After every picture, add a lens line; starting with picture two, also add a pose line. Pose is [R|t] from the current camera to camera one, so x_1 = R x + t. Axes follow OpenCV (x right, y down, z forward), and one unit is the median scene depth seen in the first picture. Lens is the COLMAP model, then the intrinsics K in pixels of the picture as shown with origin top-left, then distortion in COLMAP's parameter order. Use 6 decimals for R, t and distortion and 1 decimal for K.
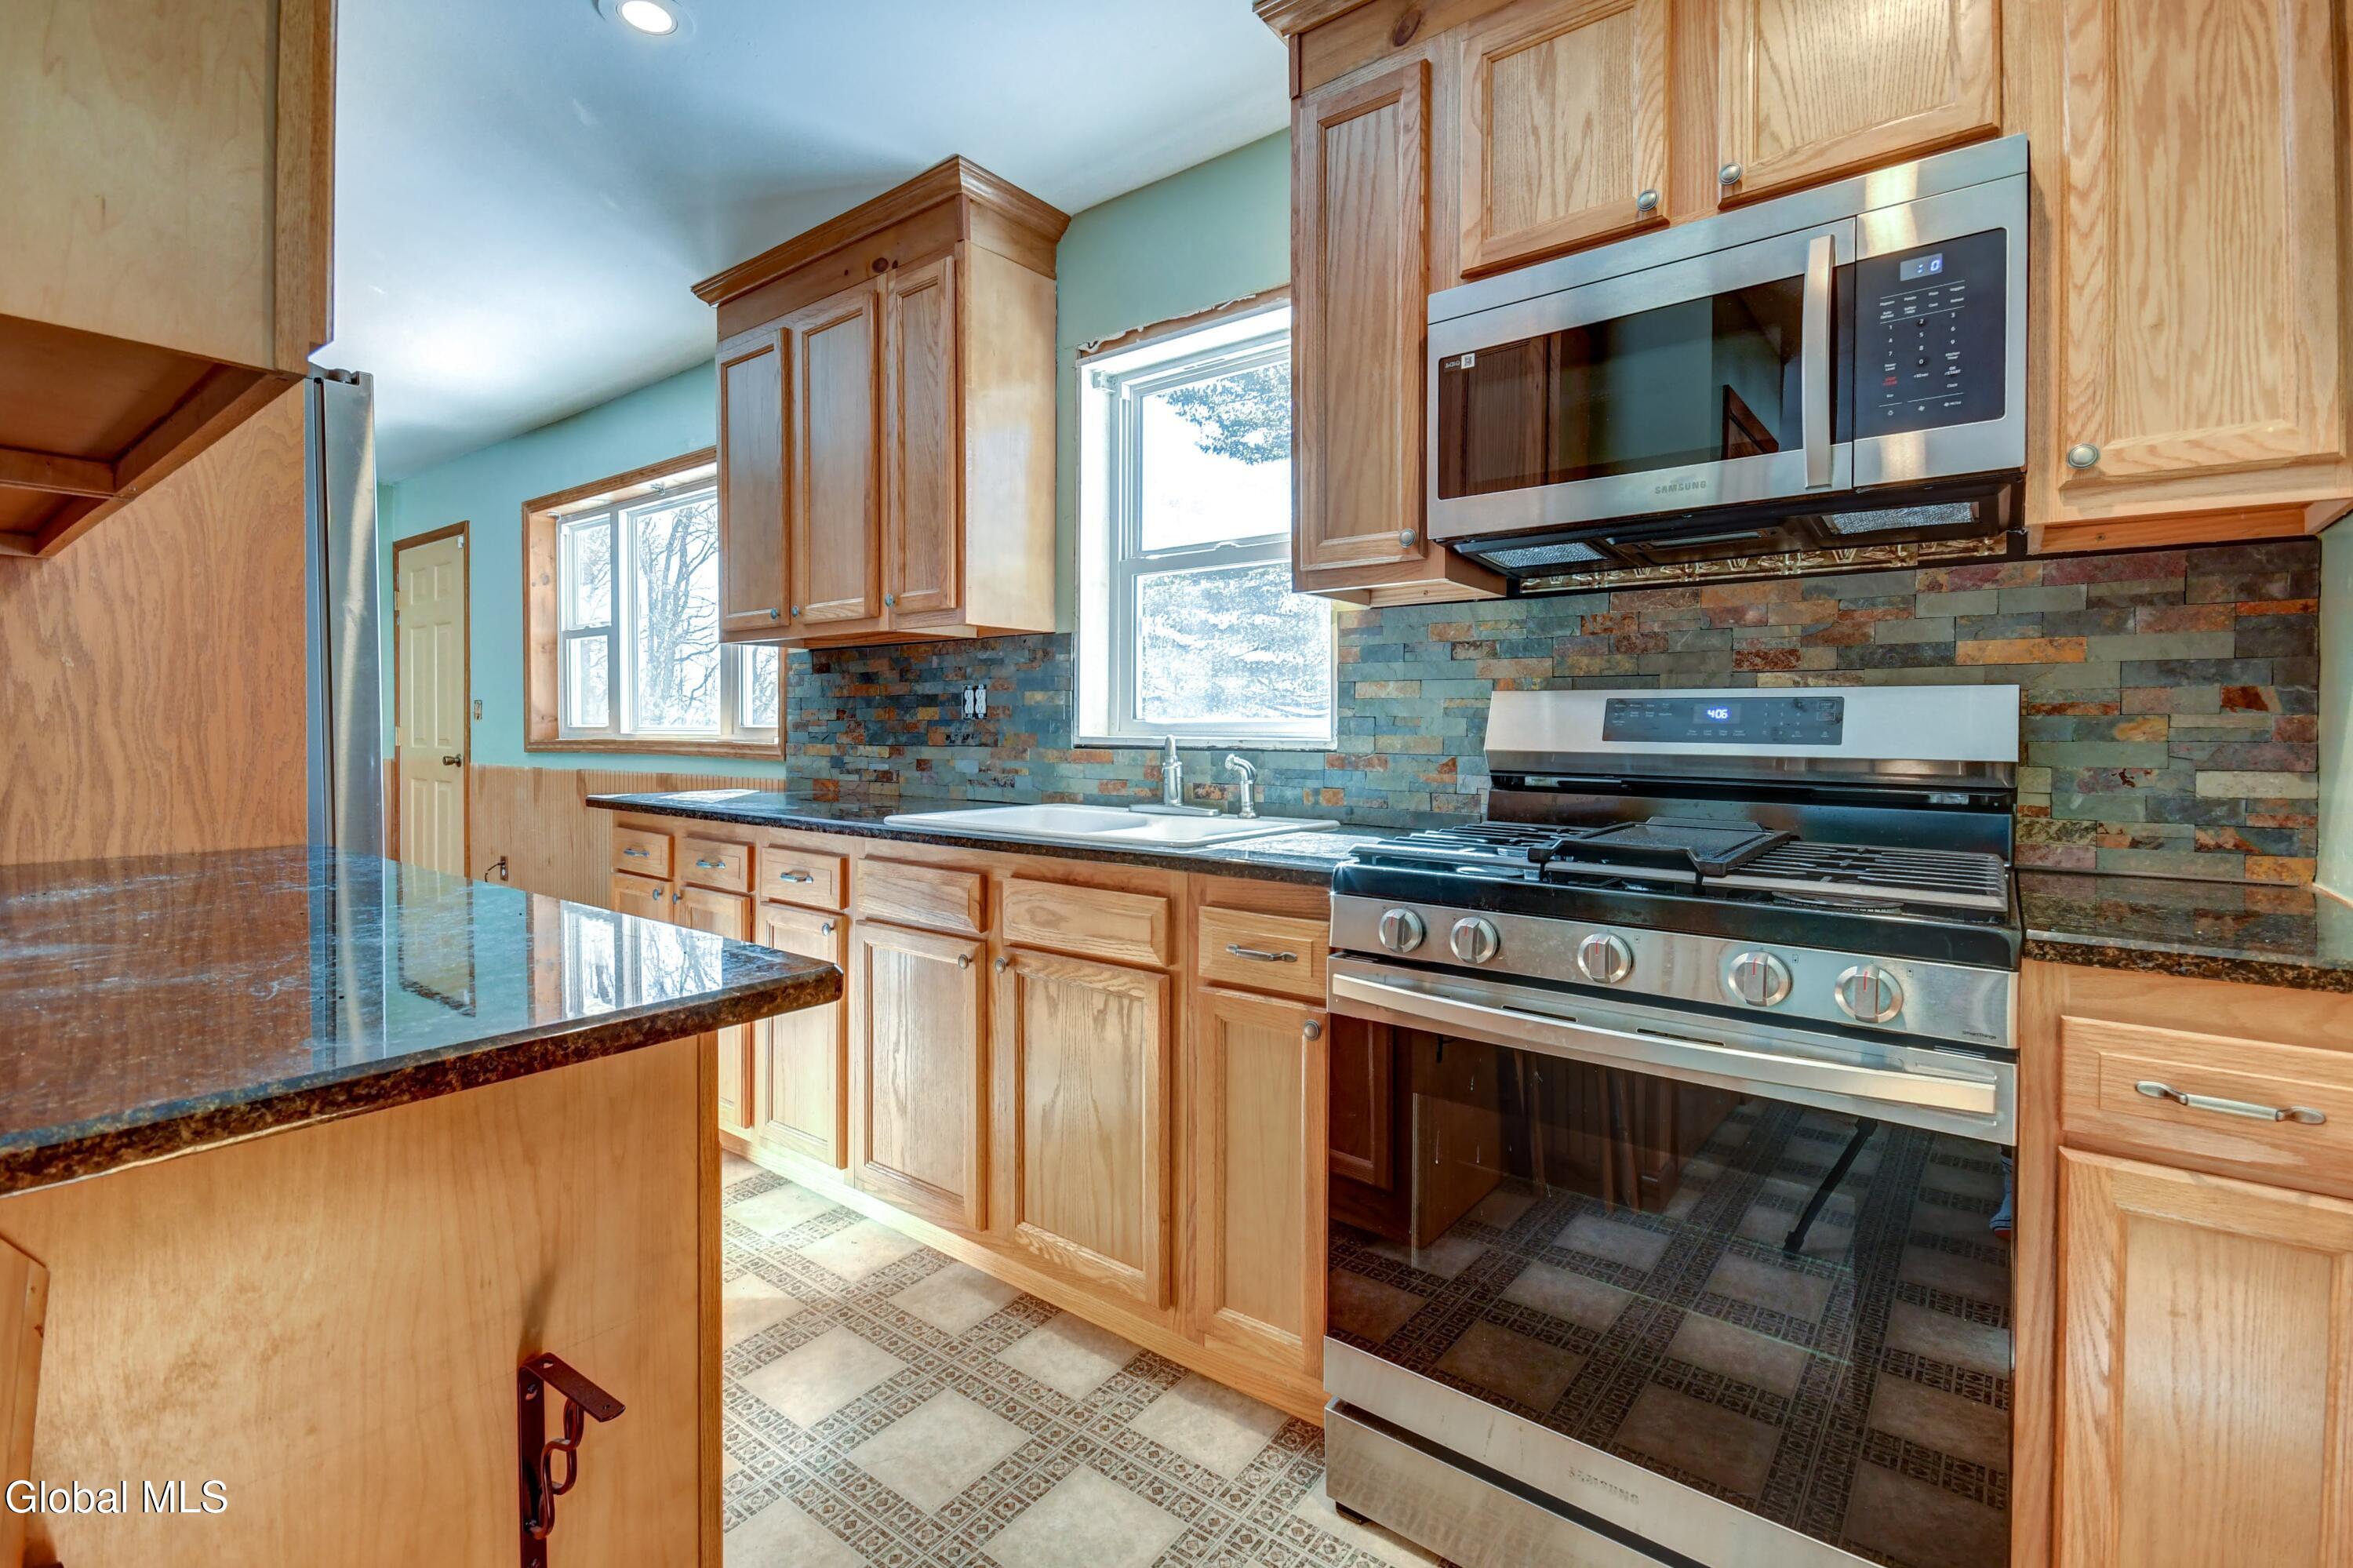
lens RADIAL K [[1052.6, 0, 1186.4], [0, 1052.6, 748.9], [0, 0, 1]] dist [-0.008300, -0.000949]
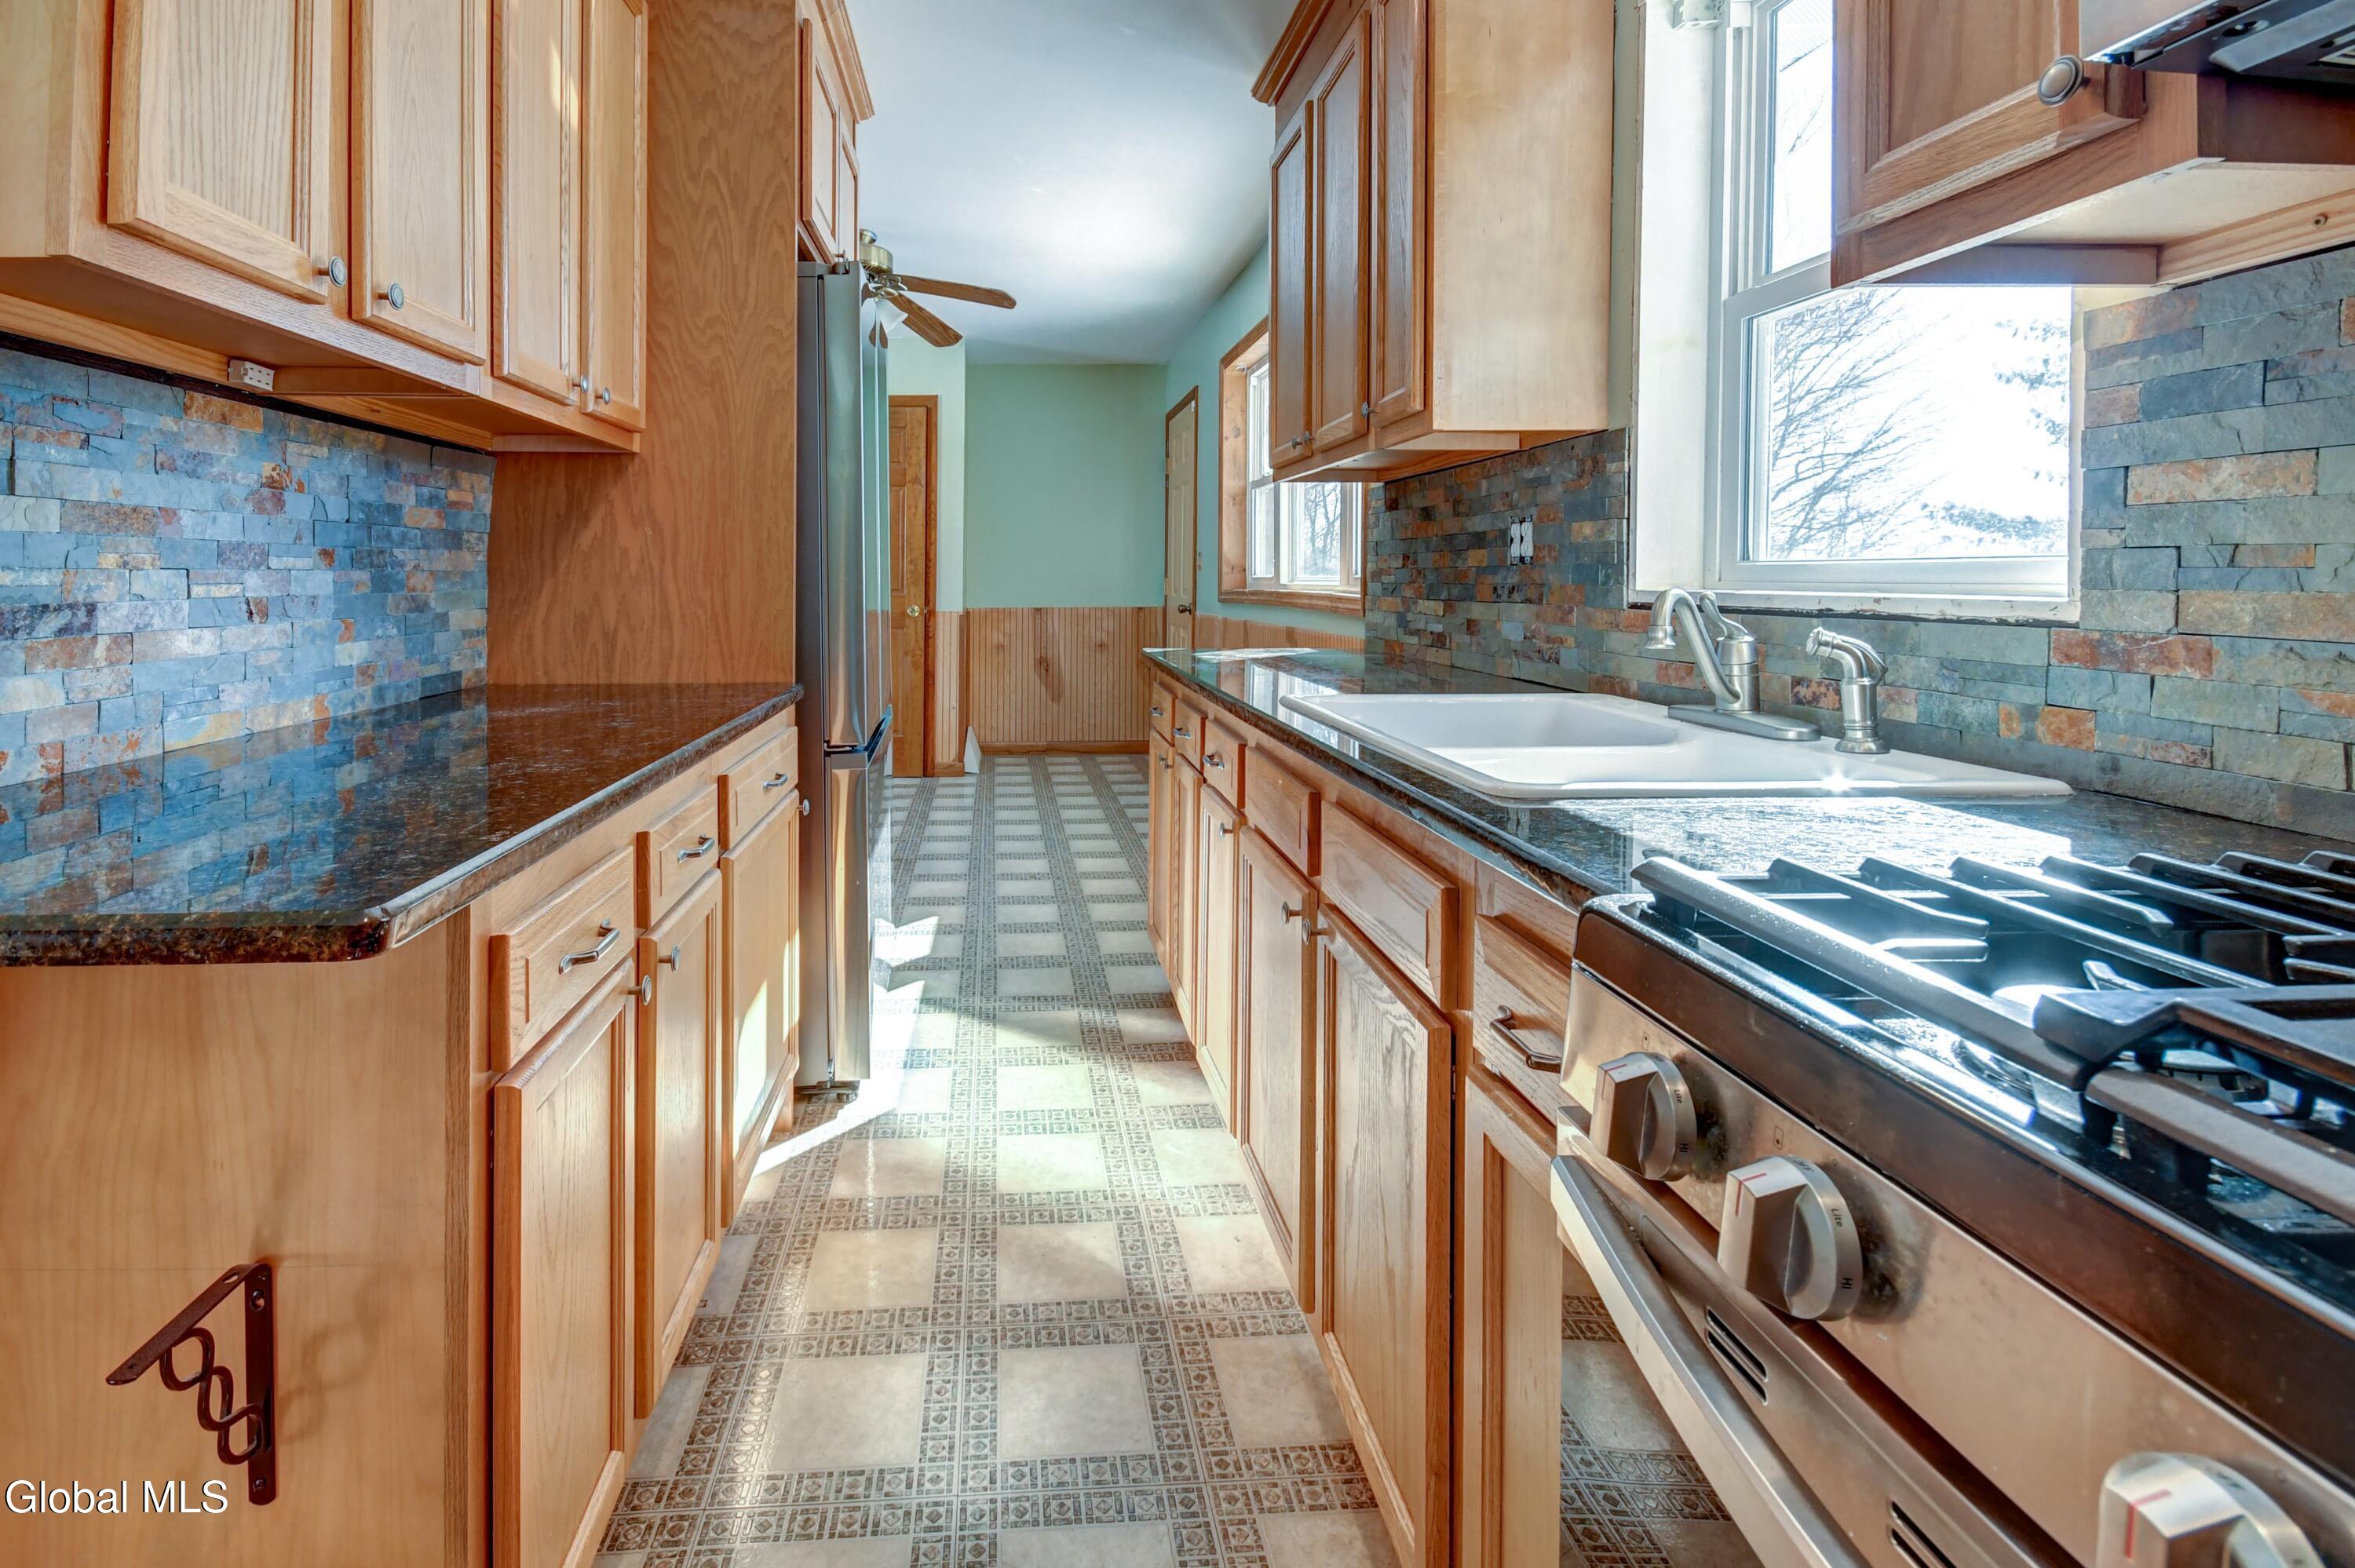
lens RADIAL K [[1115.4, 0, 1043.8], [0, 1115.4, 593.9], [0, 0, 1]] dist [0.000013, -0.000122]
pose [[0.636233, 0.006113, -0.771473, 0.261577], [-0.009844, 0.999952, -0.000196, -0.007861], [0.771434, 0.007719, 0.636262, 0.413083]]
